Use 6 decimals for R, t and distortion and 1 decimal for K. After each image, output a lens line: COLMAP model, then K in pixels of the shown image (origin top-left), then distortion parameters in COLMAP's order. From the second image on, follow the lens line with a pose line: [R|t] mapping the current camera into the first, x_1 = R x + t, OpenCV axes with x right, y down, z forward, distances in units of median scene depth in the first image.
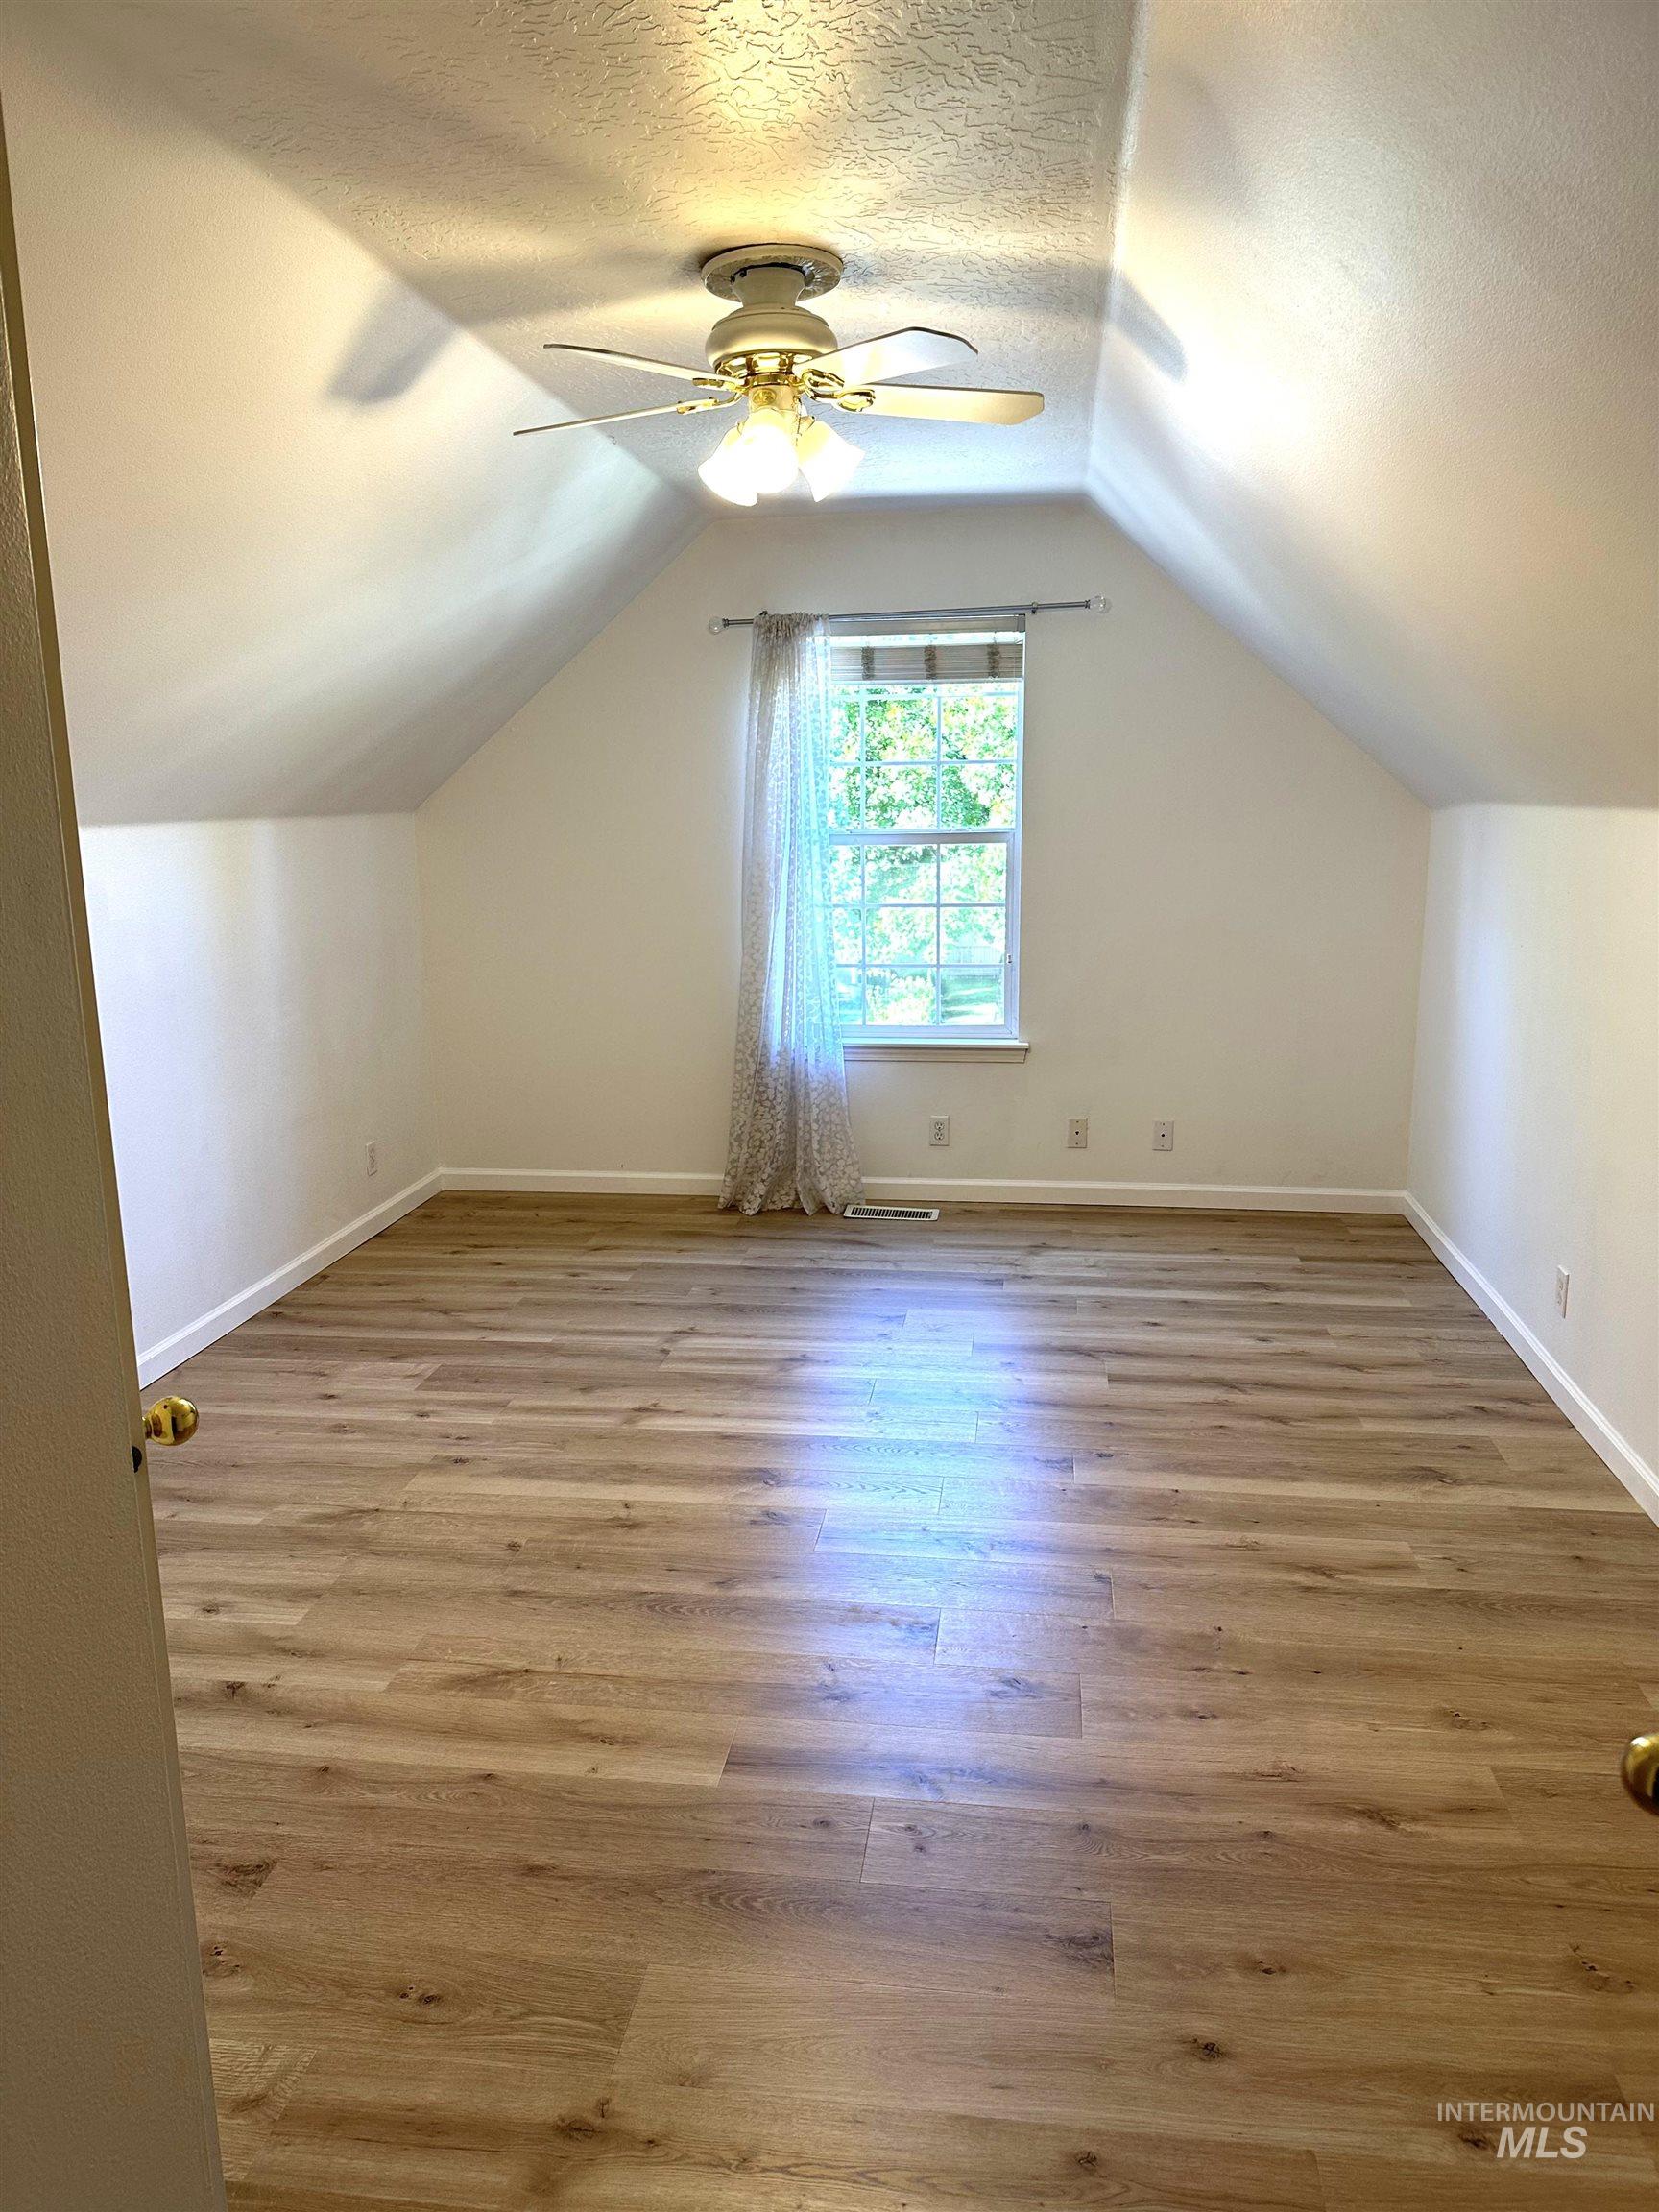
lens RADIAL K [[1554.5, 0, 820.8], [0, 1554.5, 1108.5], [0, 0, 1]] dist [0.037329, -0.077327]
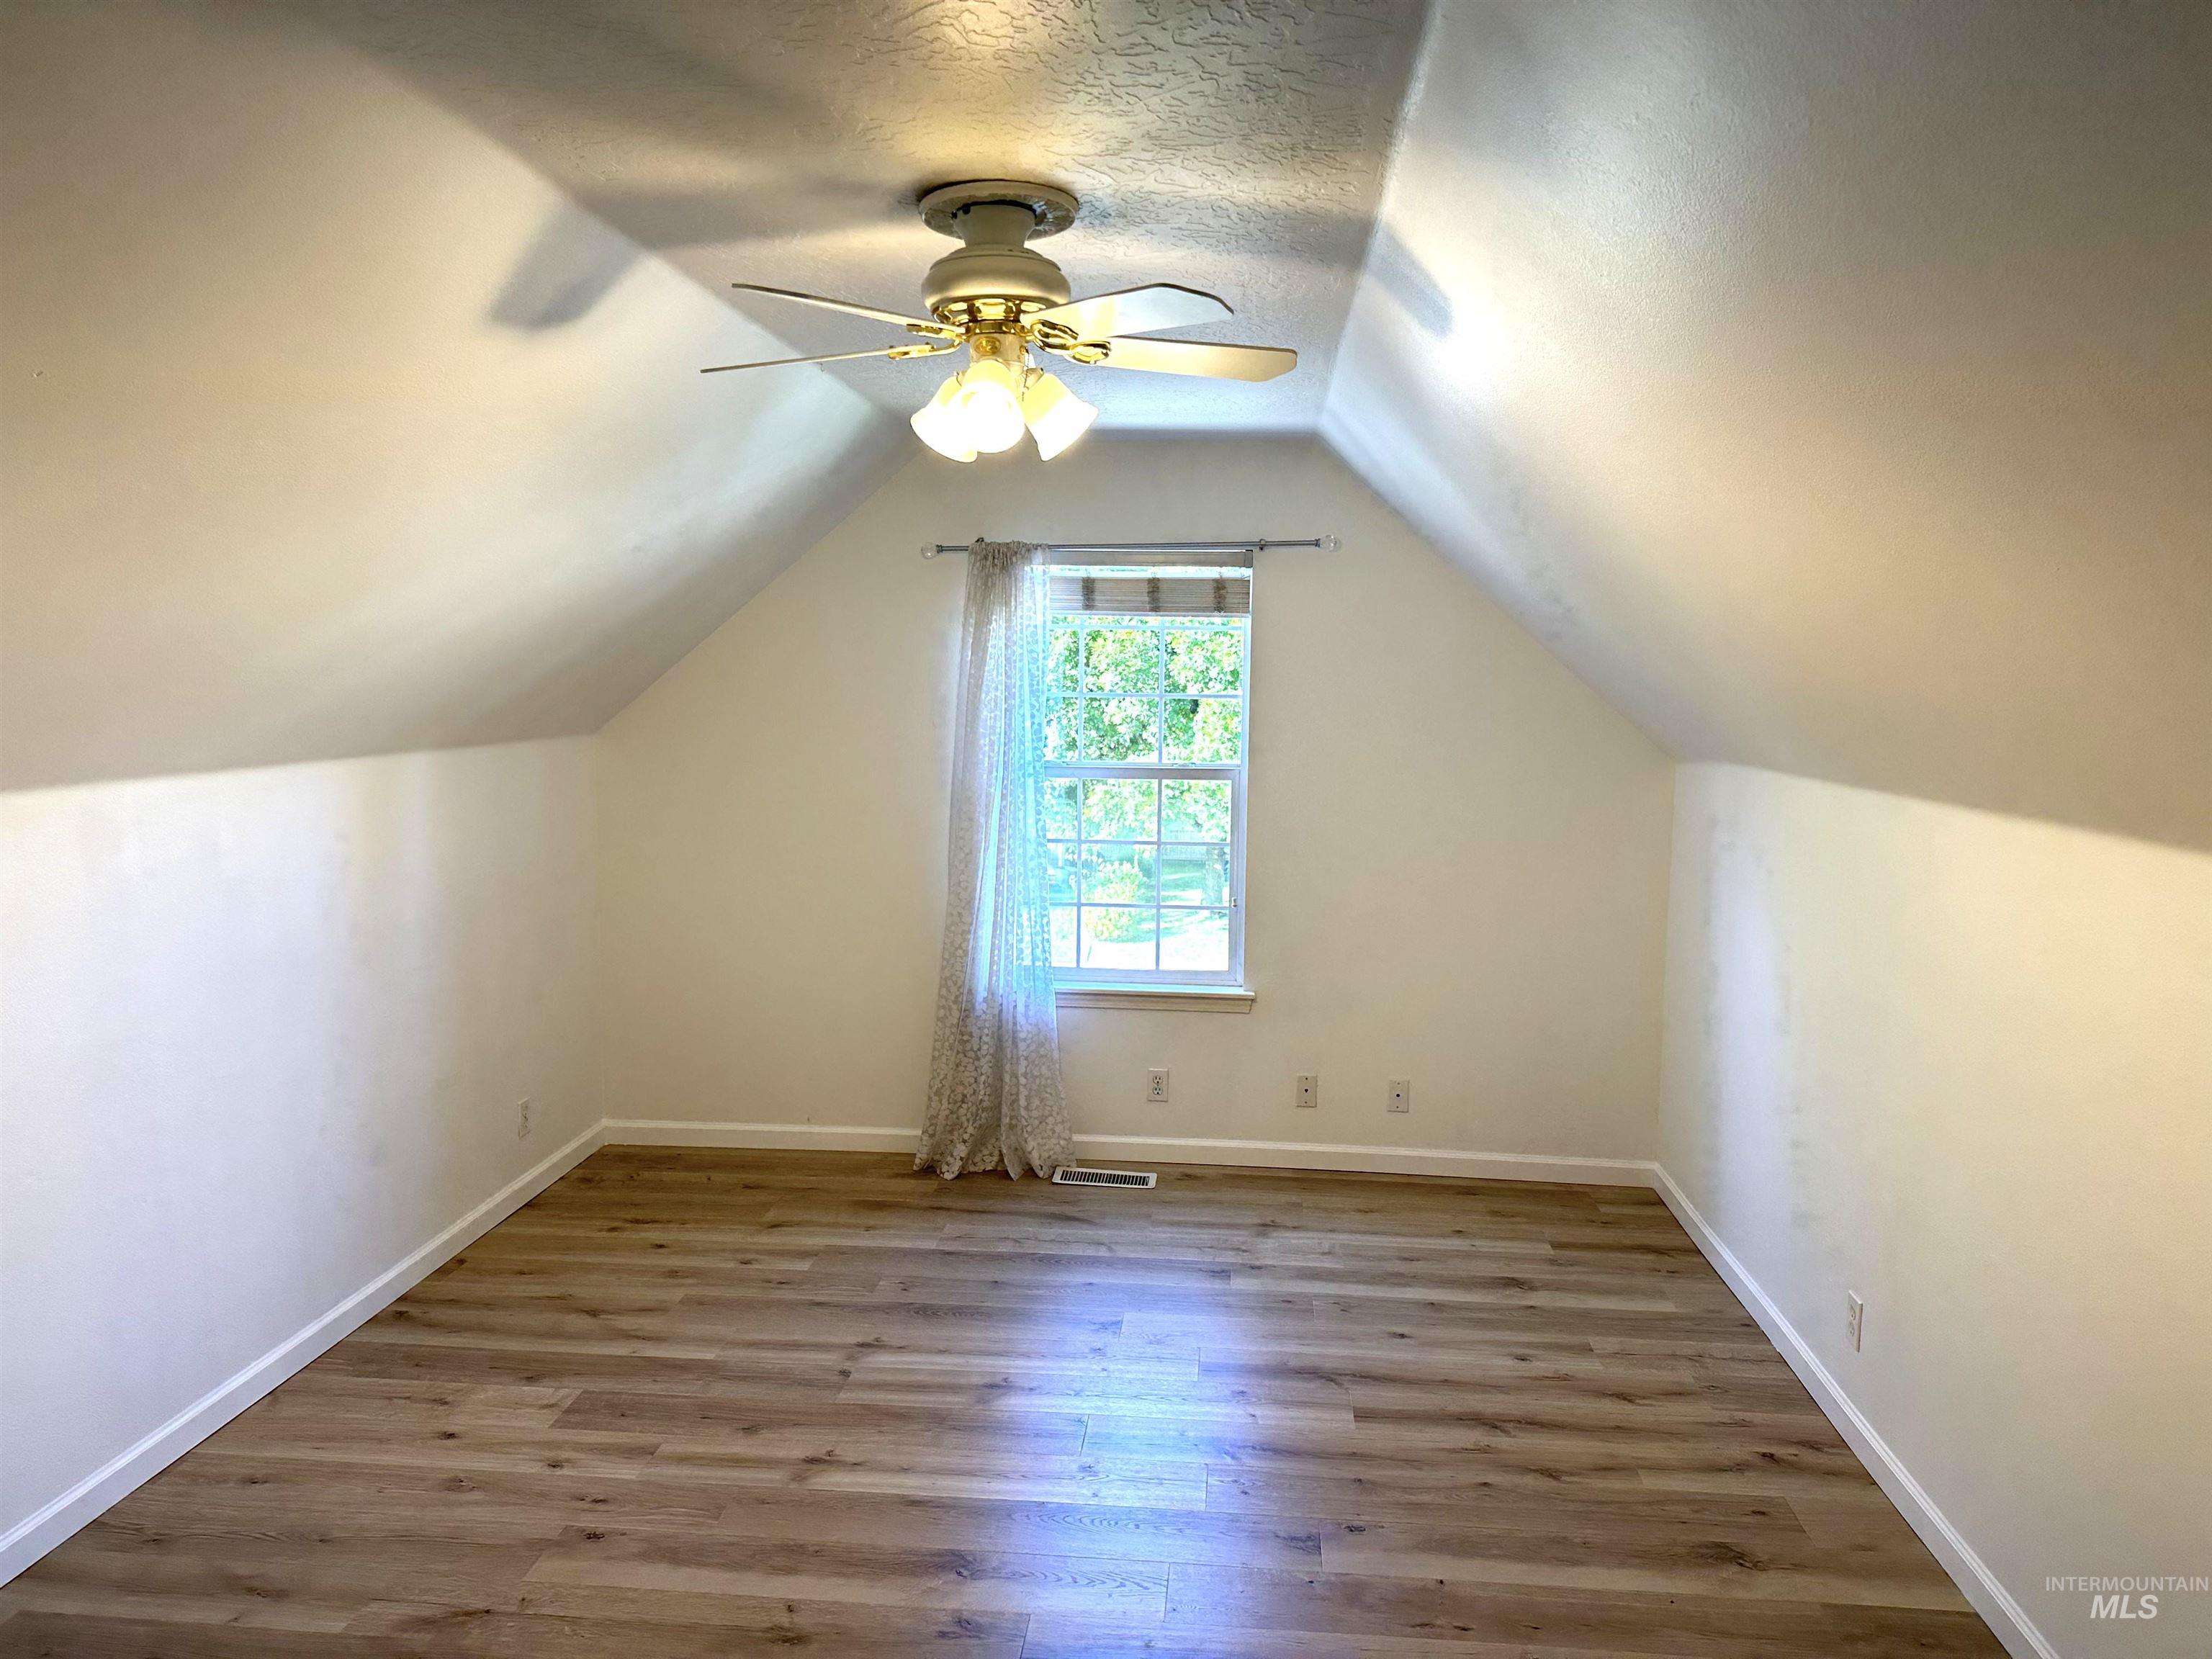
lens RADIAL K [[1554.5, 0, 1113.8], [0, 1554.5, 824.3], [0, 0, 1]] dist [0.037329, -0.077327]
pose [[0.998276, 0.020037, 0.055173, -0.005219], [-0.014144, 0.994351, -0.105195, -0.060143], [-0.056969, 0.104234, 0.992920, 0.094470]]
